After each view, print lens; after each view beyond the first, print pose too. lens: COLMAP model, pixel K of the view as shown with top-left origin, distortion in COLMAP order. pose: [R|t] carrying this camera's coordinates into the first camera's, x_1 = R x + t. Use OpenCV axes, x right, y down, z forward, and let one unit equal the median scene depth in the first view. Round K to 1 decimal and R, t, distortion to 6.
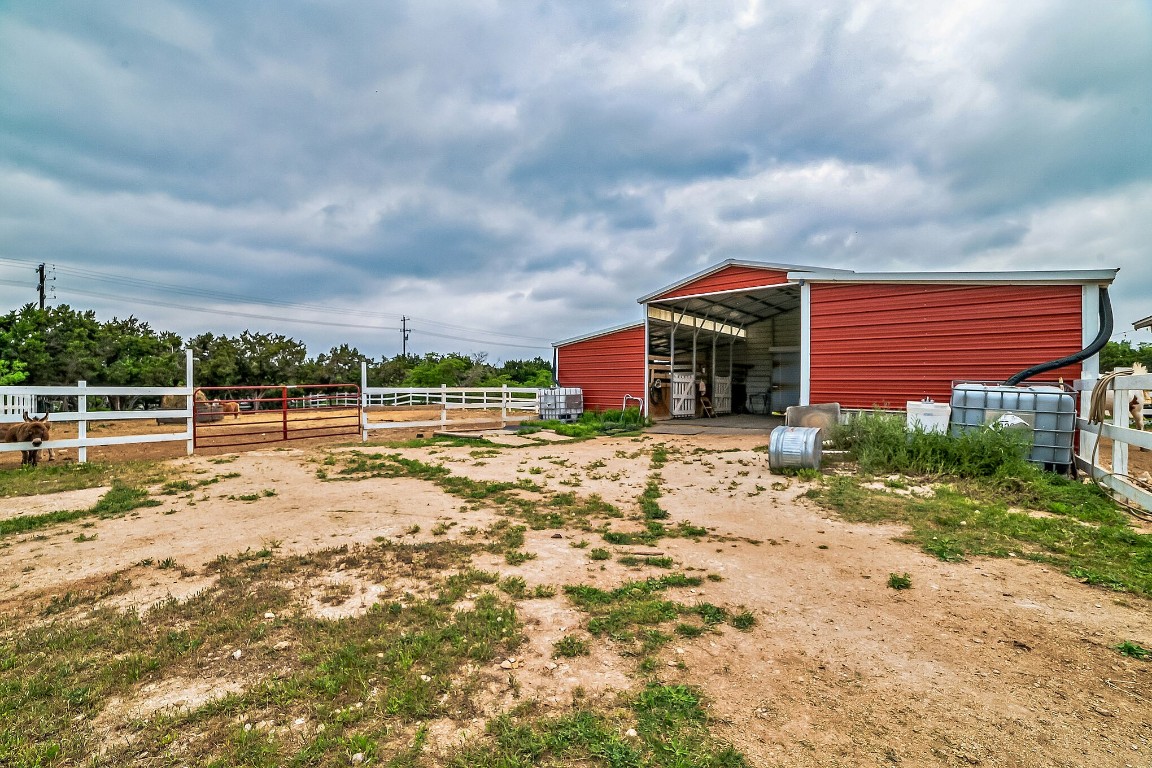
lens RADIAL K [[489.6, 0, 577.1], [0, 489.6, 387.5], [0, 0, 1]] dist [-0.003802, -0.000385]
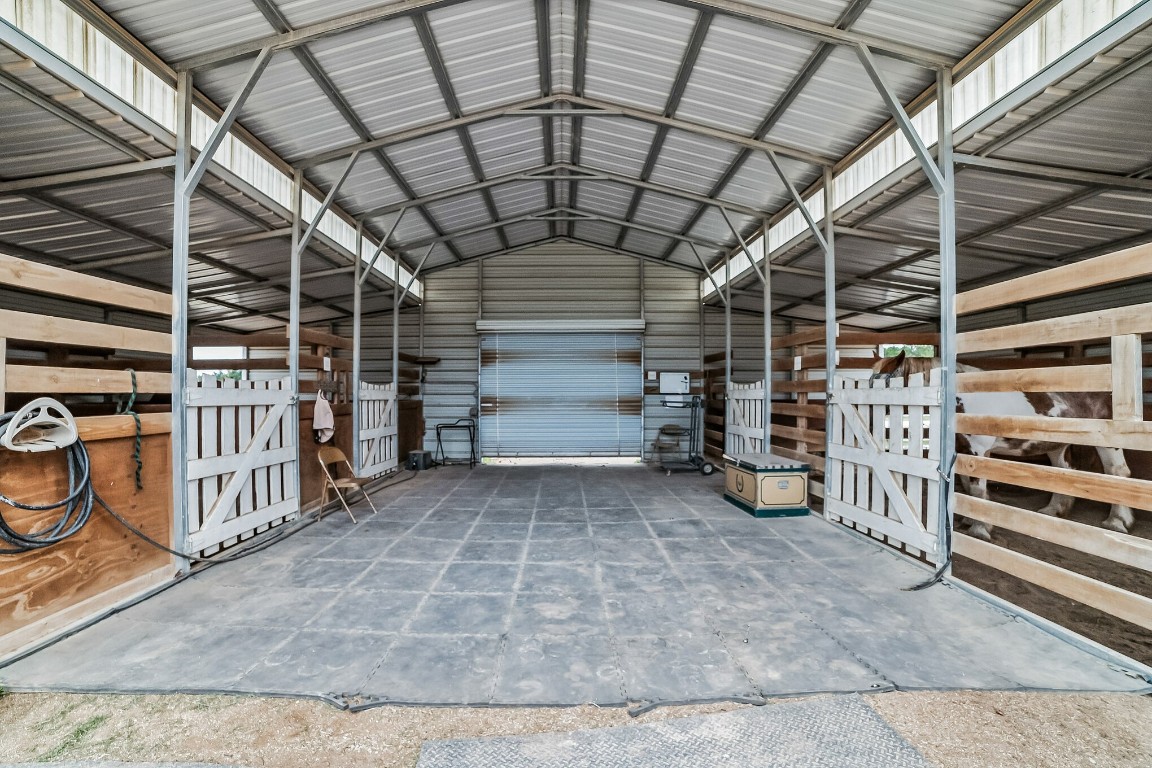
lens RADIAL K [[480.0, 0, 574.2], [0, 480.0, 386.9], [0, 0, 1]] dist [-0.002759, -0.000091]
pose [[0.728360, 0.002809, 0.685189, 0.147075], [0.004106, 0.999956, -0.008464, -0.015258], [-0.685182, 0.008979, 0.728316, 0.603815]]
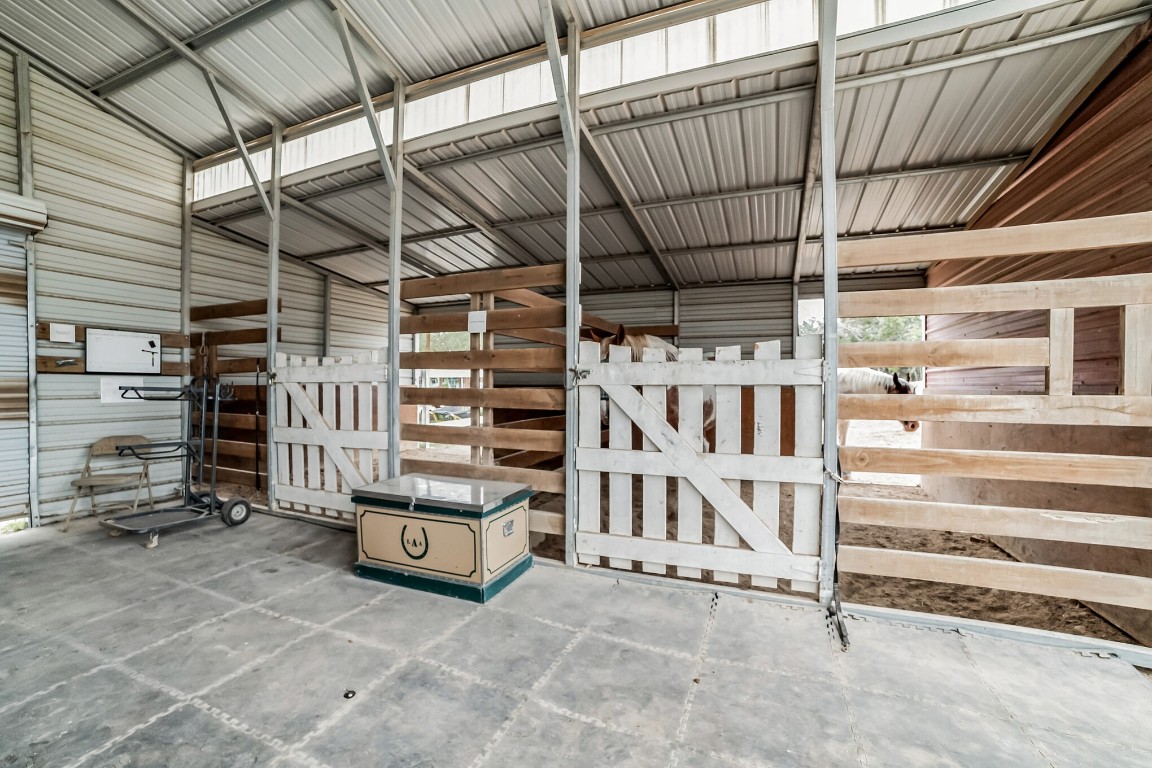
lens RADIAL K [[449.1, 0, 576.2], [0, 449.1, 373.2], [0, 0, 1]] dist [-0.035003, 0.000094]
pose [[-0.326427, -0.009471, 0.945175, 0.264732], [0.002005, 0.999941, 0.010712, -0.014141], [-0.945220, 0.005392, -0.326388, 0.737538]]
